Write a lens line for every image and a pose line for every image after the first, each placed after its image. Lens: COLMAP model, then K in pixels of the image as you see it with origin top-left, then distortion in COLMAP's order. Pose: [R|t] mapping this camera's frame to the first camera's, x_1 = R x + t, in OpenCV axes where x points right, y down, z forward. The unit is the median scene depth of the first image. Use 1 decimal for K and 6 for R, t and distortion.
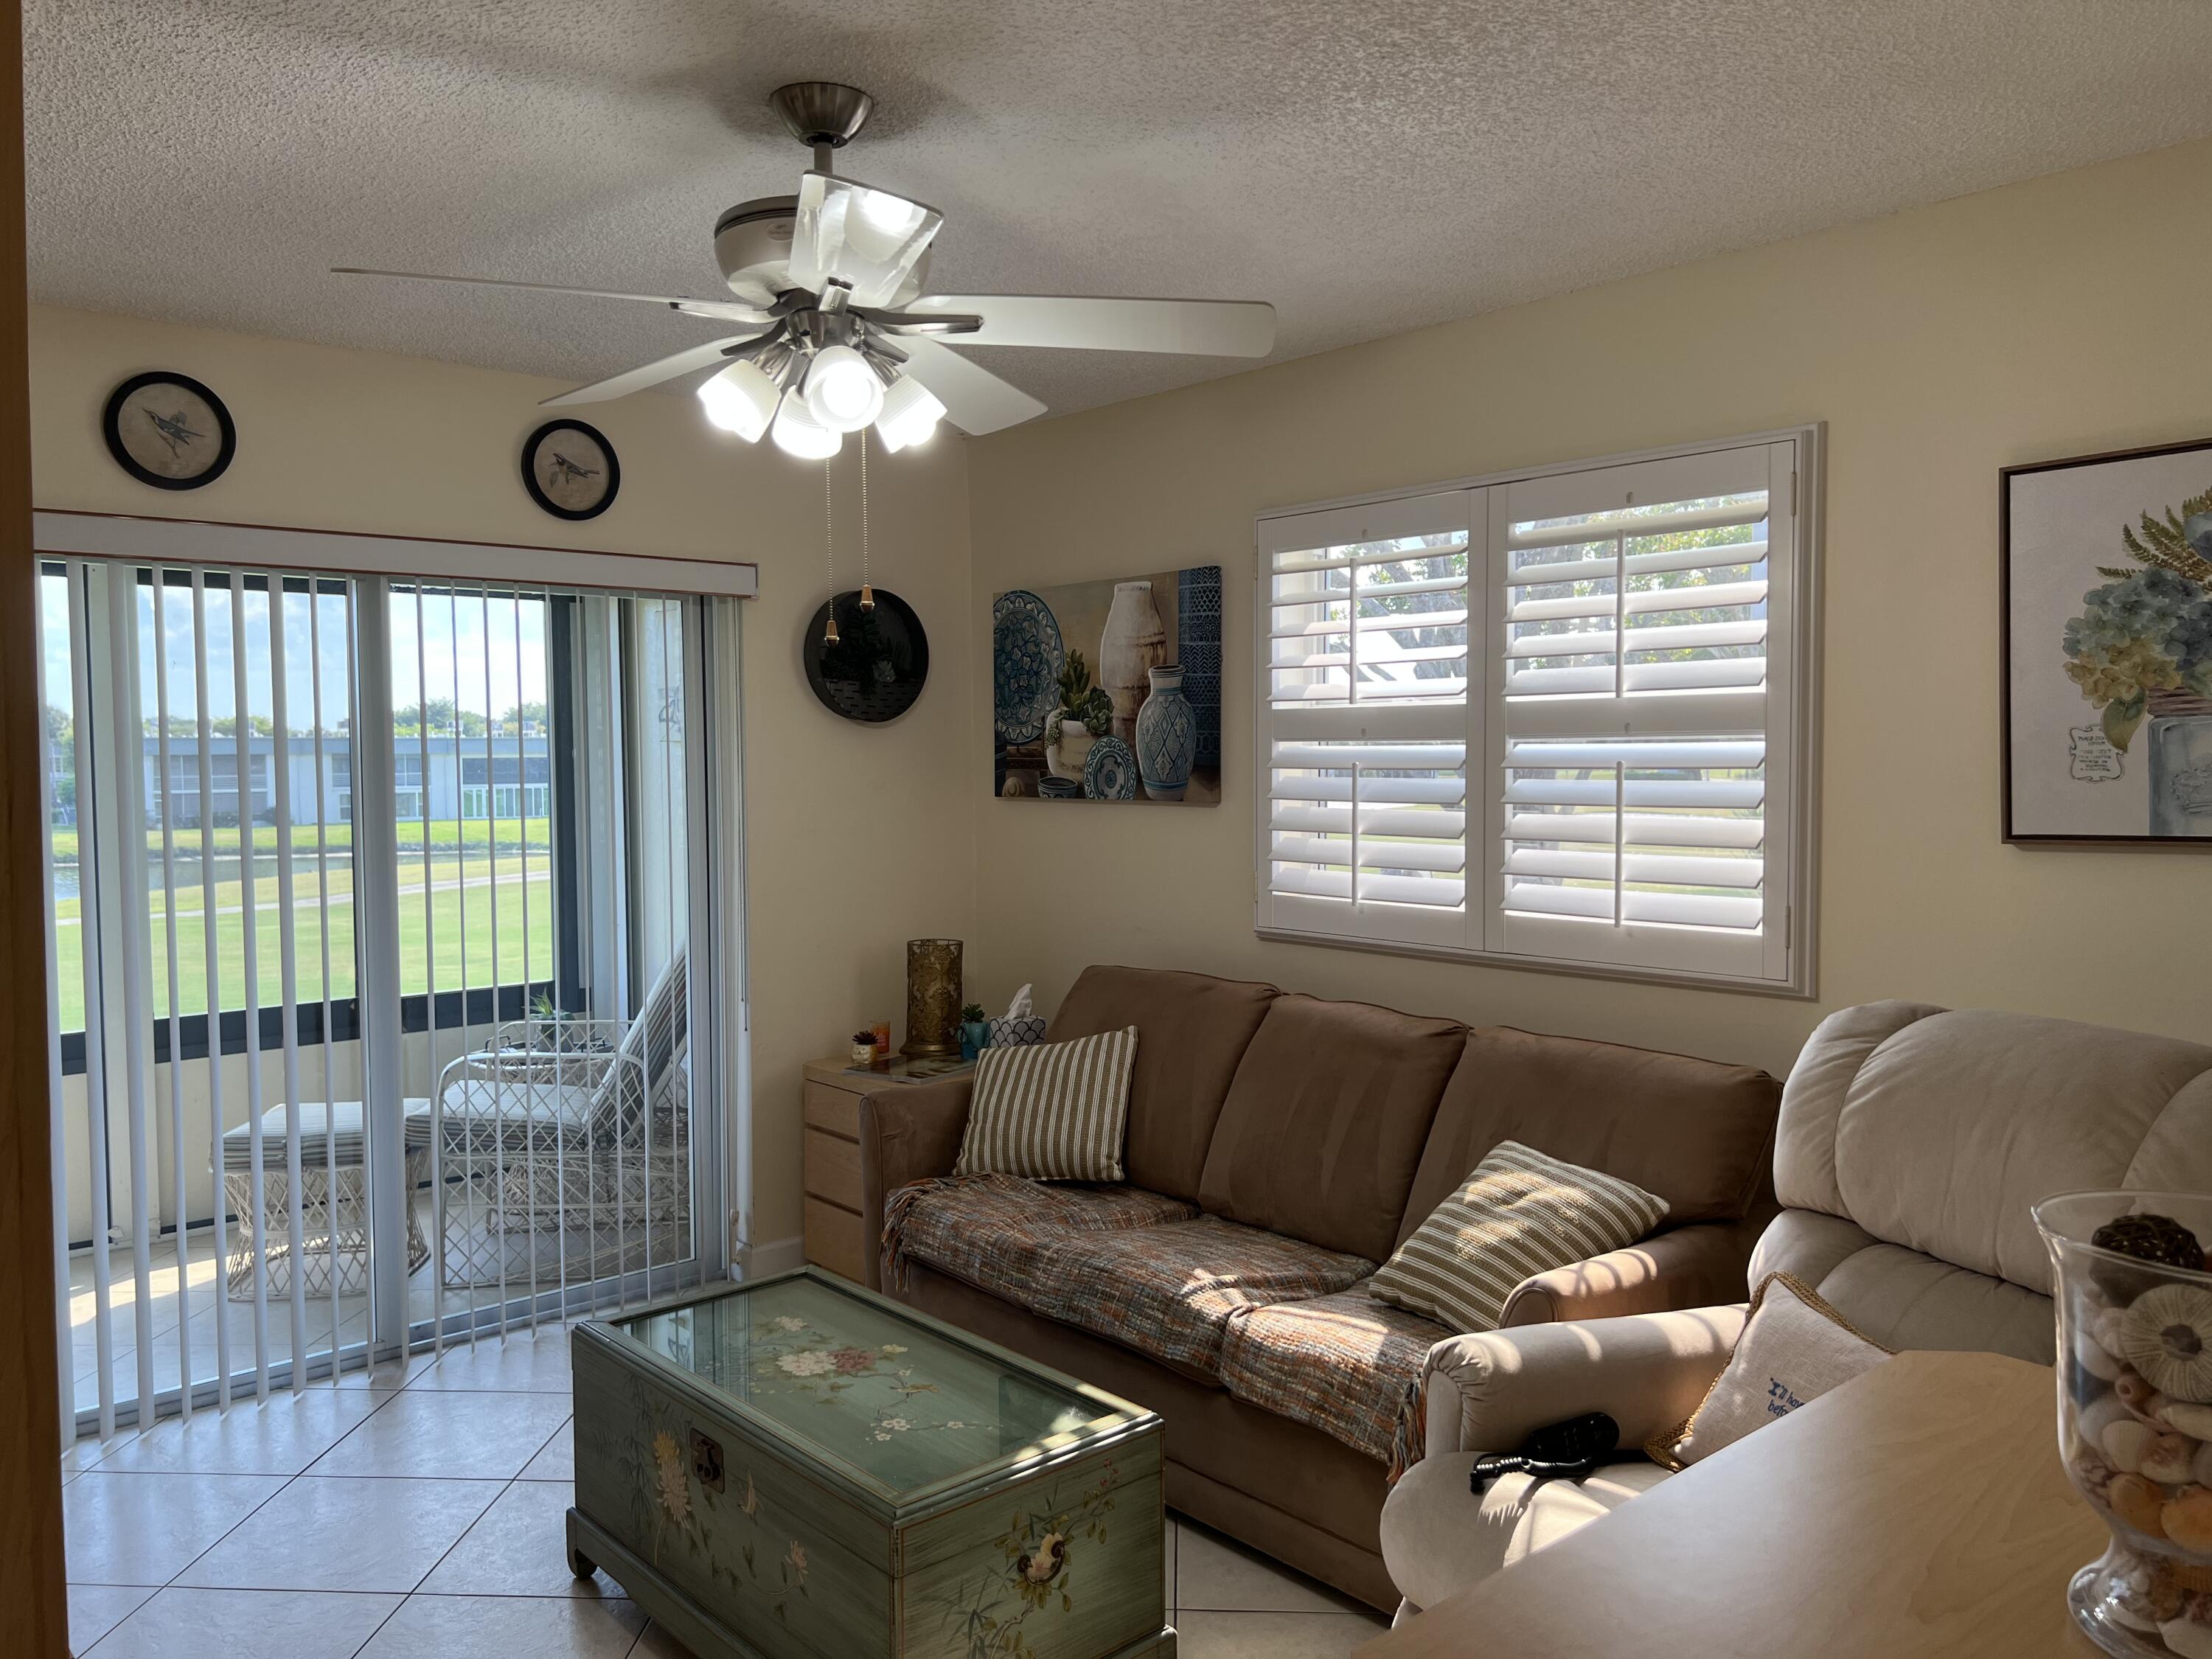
lens RADIAL K [[1682.2, 0, 1111.5], [0, 1682.2, 809.2], [0, 0, 1]] dist [0.084686, -0.091130]
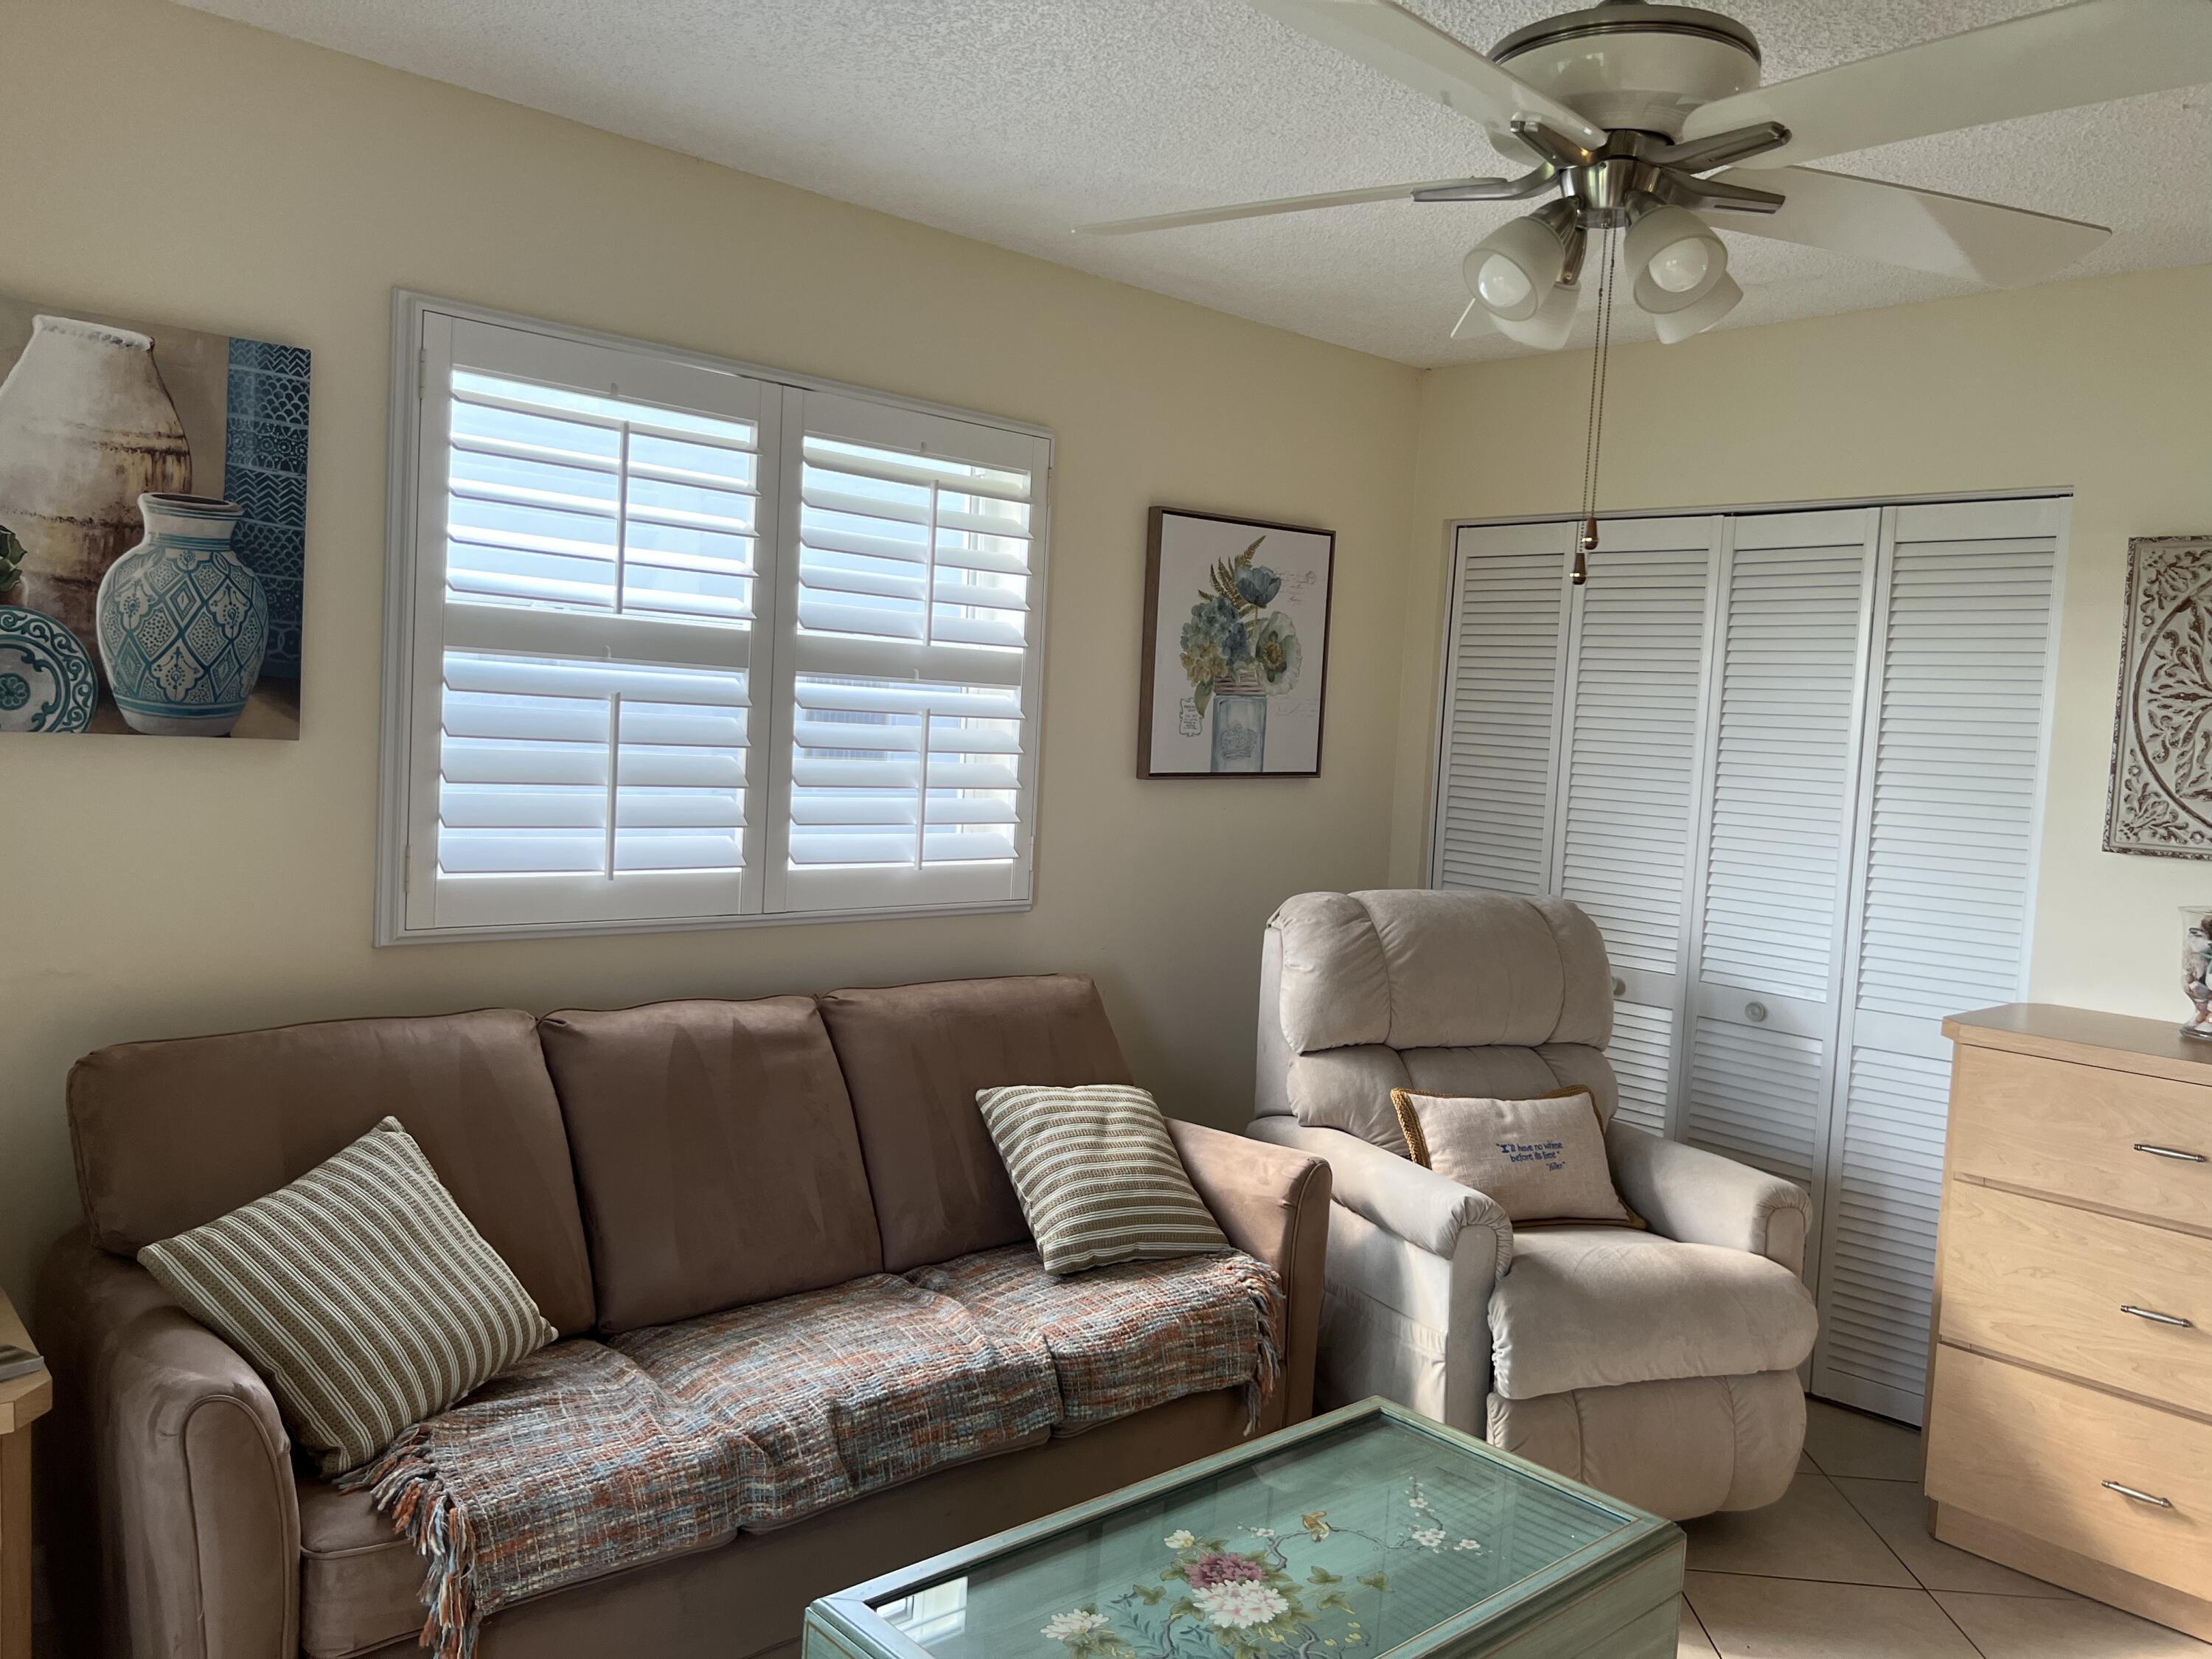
lens RADIAL K [[1682.2, 0, 1111.5], [0, 1682.2, 809.2], [0, 0, 1]] dist [0.084686, -0.091130]
pose [[-0.019481, -0.061971, 0.997888, -0.674173], [-0.031808, 0.997610, 0.061333, -0.031077], [-0.999304, -0.030546, -0.021406, 0.849245]]
